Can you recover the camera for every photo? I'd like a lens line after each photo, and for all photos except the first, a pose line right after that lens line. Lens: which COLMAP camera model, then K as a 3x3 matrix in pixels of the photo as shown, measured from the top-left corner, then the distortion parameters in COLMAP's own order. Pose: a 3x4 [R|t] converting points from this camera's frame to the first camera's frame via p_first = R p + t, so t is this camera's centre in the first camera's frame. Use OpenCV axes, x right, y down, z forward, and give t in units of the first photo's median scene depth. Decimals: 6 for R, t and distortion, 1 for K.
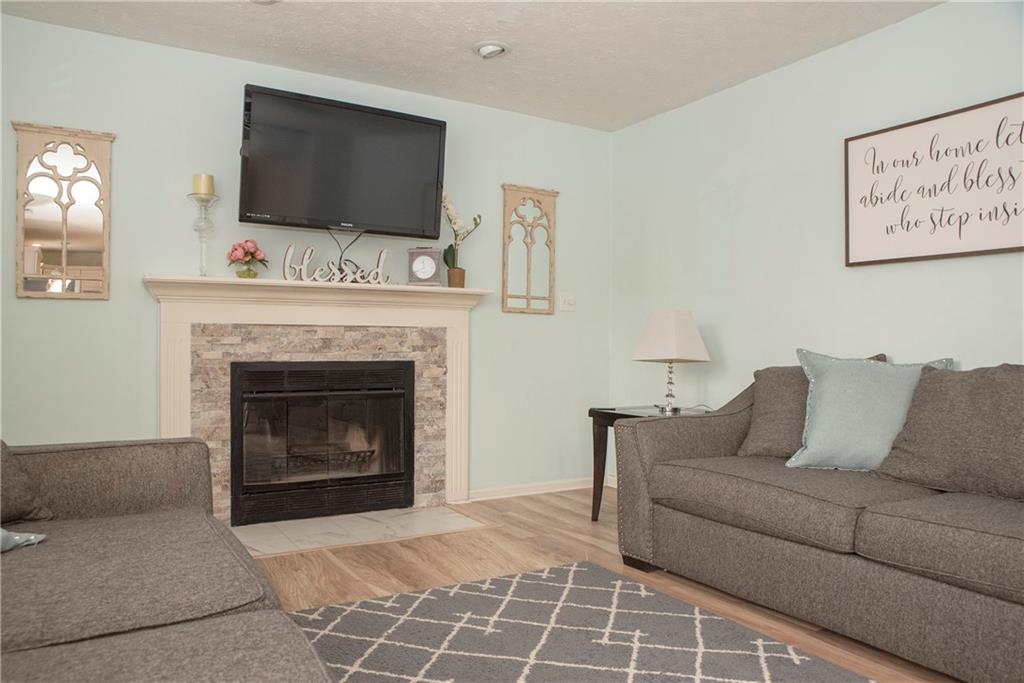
lens RADIAL K [[719.5, 0, 503.8], [0, 719.5, 336.3], [0, 0, 1]] dist [-0.102986, 0.079321]
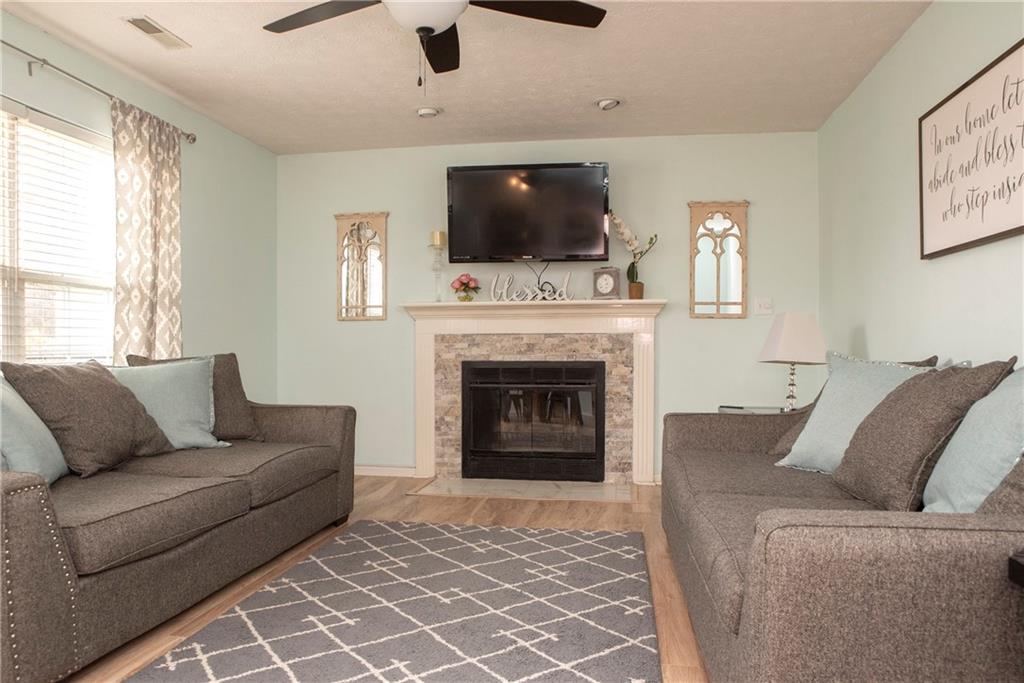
lens RADIAL K [[719.5, 0, 511.9], [0, 719.5, 343.0], [0, 0, 1]] dist [-0.102986, 0.079321]
pose [[0.767157, -0.010372, -0.641375, 0.620620], [0.014211, 0.999899, 0.000829, 0.000445], [0.641302, -0.009751, 0.767227, -0.030339]]
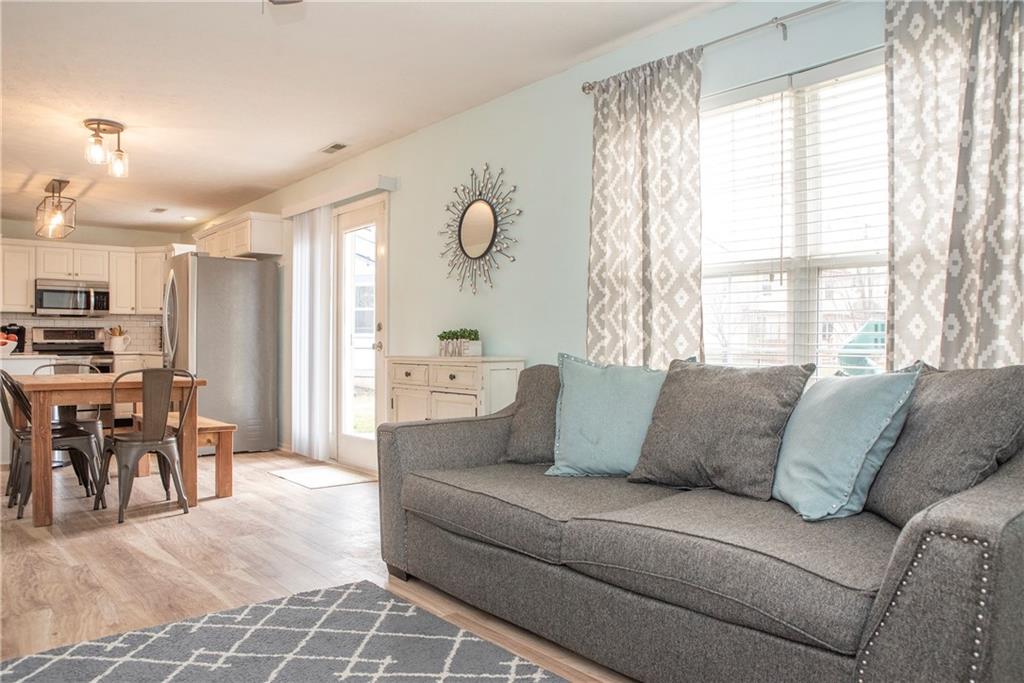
lens RADIAL K [[719.5, 0, 501.3], [0, 719.5, 338.4], [0, 0, 1]] dist [-0.102986, 0.079321]
pose [[-0.986745, -0.011592, -0.161864, 0.025867], [-0.009167, 0.999834, -0.015719, 0.003933], [0.162020, -0.014027, -0.986688, 0.983379]]
